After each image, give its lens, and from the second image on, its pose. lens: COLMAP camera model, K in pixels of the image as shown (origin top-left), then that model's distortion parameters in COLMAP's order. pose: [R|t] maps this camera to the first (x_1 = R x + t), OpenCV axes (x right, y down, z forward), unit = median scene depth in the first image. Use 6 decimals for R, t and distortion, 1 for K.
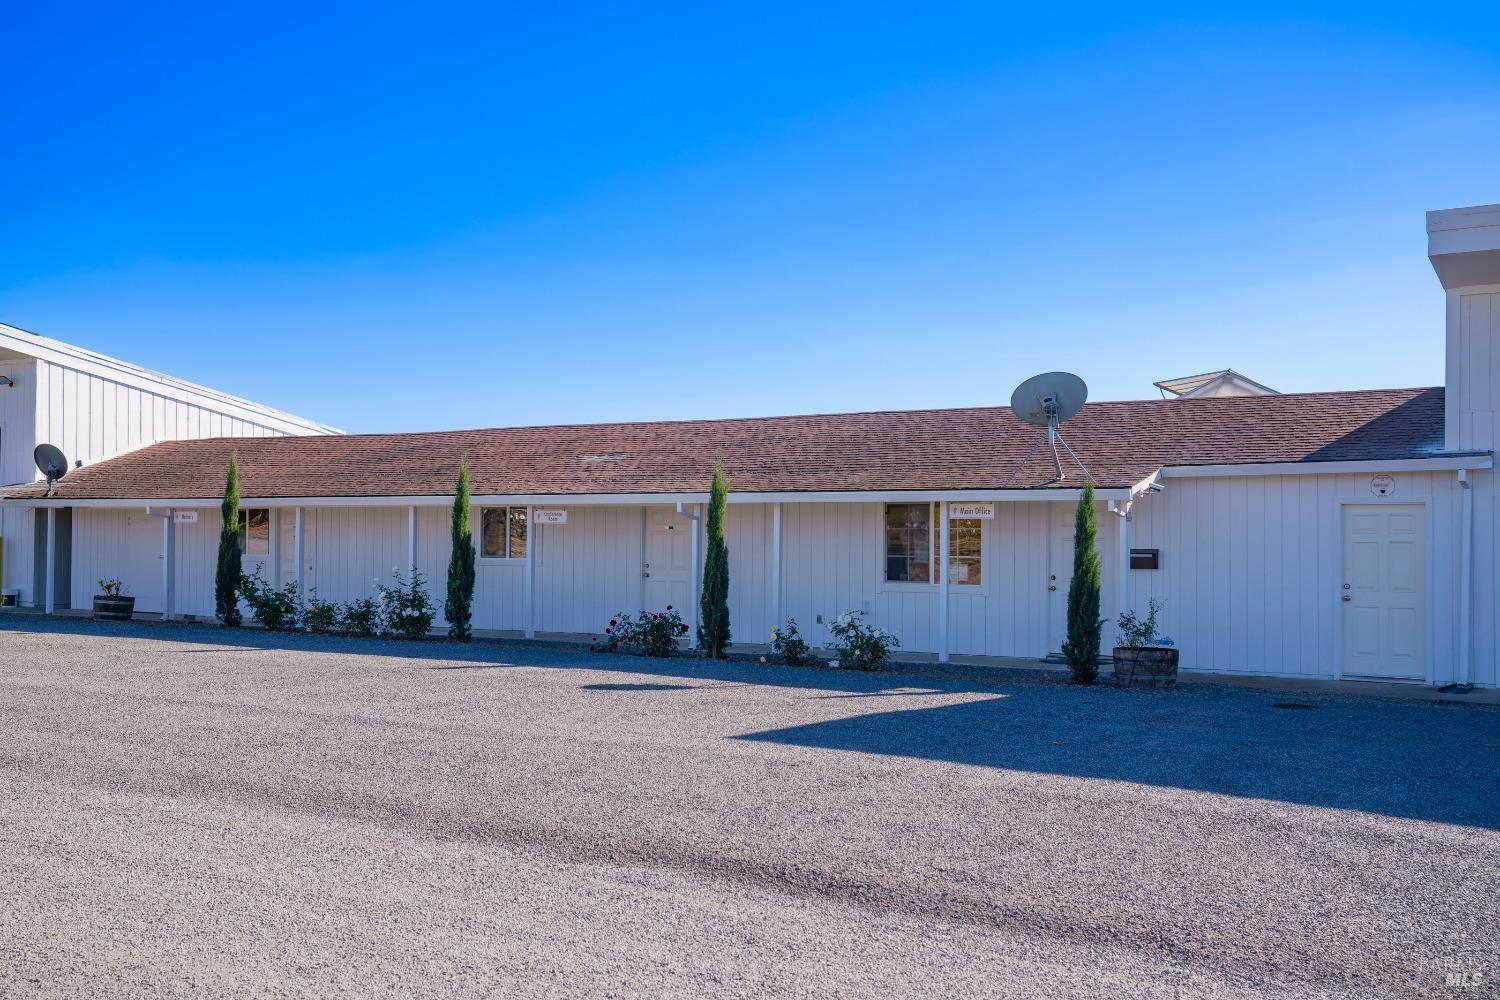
lens RADIAL K [[1502.0, 0, 750.8], [0, 1502.0, 505.8], [0, 0, 1]] dist [0.027165, 0.000000]
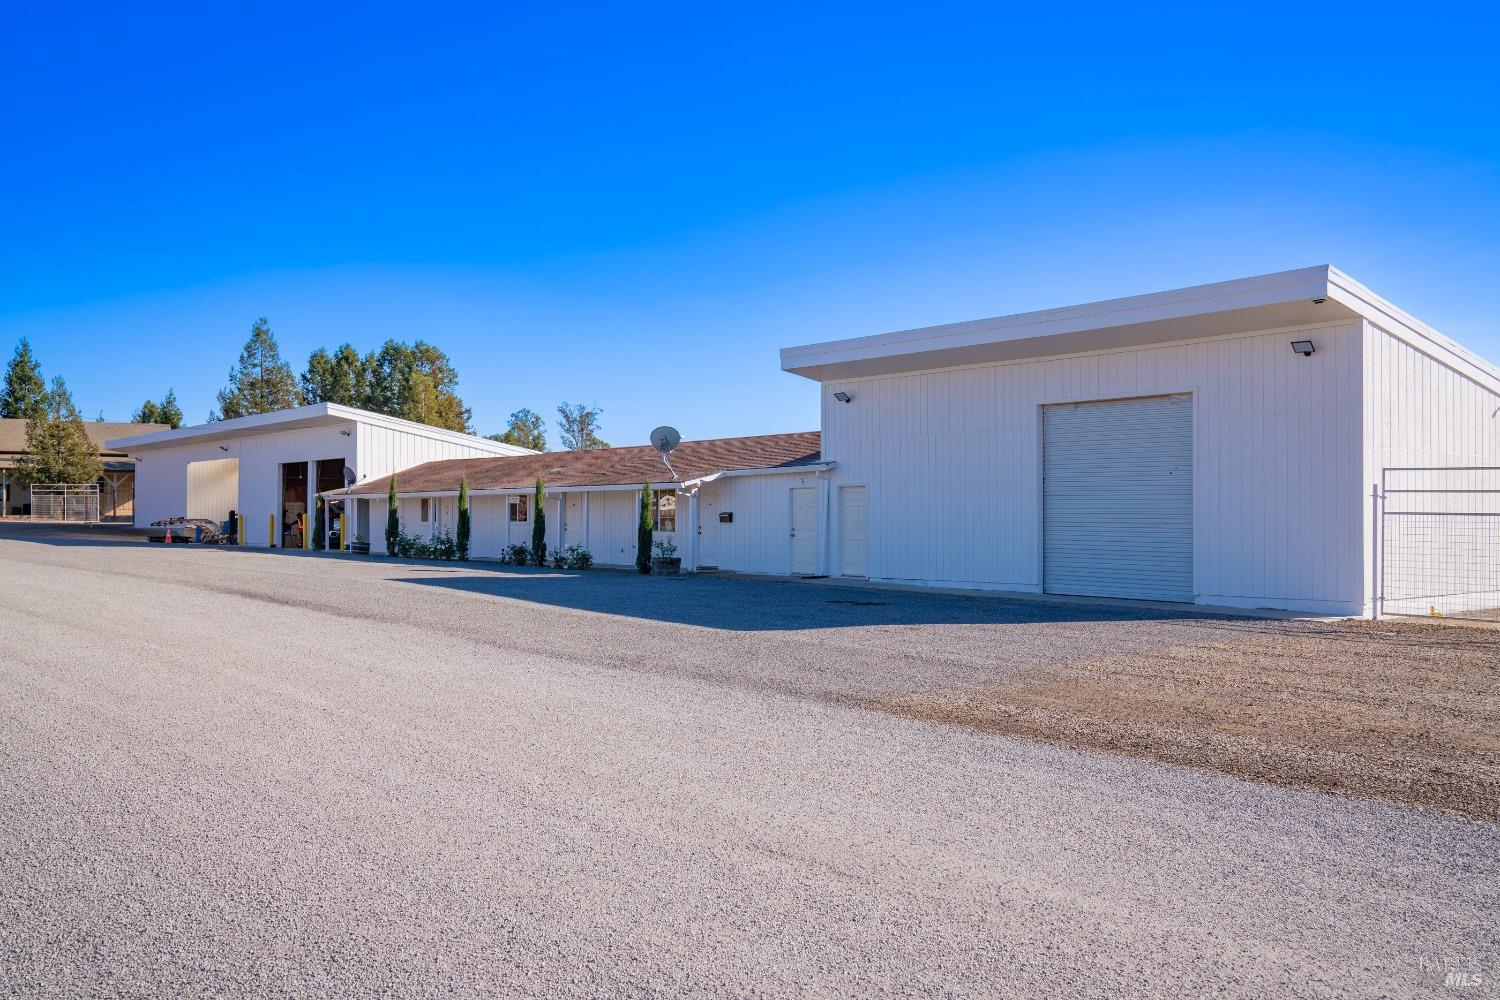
lens RADIAL K [[1361.5, 0, 749.1], [0, 1361.5, 499.1], [0, 0, 1]] dist [-0.004722, -0.000894]
pose [[0.936265, -0.014886, -0.350979, 0.924842], [0.017379, 0.999841, 0.003954, 0.004895], [0.350864, -0.009801, 0.936375, -0.681336]]
